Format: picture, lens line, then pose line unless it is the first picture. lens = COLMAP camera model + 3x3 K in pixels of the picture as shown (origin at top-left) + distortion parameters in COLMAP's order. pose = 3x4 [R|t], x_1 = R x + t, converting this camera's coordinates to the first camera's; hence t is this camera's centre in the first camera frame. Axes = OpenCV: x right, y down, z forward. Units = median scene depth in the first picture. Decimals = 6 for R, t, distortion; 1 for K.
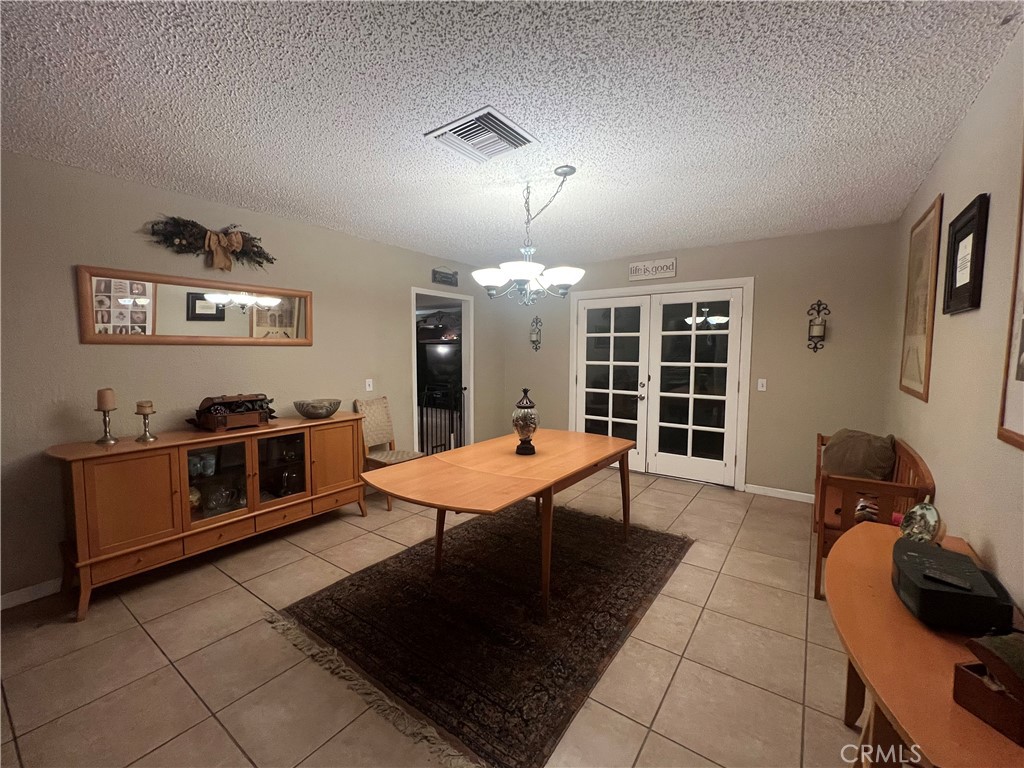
lens RADIAL K [[425.1, 0, 510.9], [0, 425.1, 383.7], [0, 0, 1]] dist [-0.001163, -0.000561]
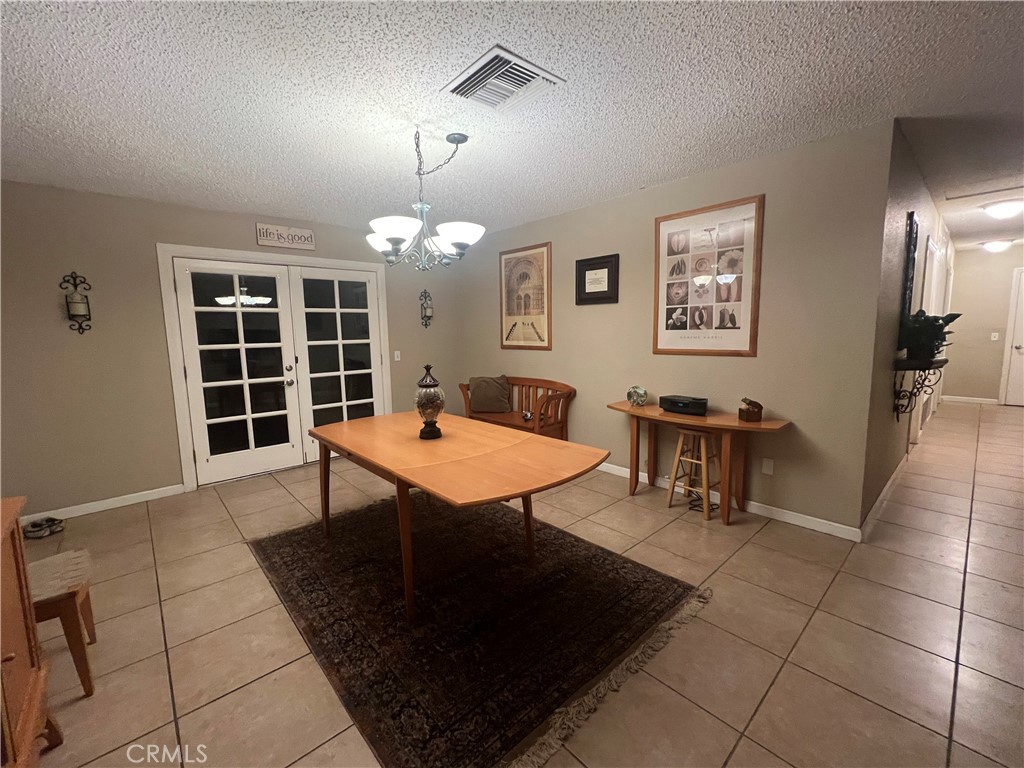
lens RADIAL K [[425.1, 0, 509.1], [0, 425.1, 382.8], [0, 0, 1]] dist [-0.001163, -0.000561]
pose [[0.213899, -0.125412, 0.968772, -0.596414], [0.096623, 0.989578, 0.106771, -0.023100], [-0.972065, 0.070768, 0.223787, 0.476890]]
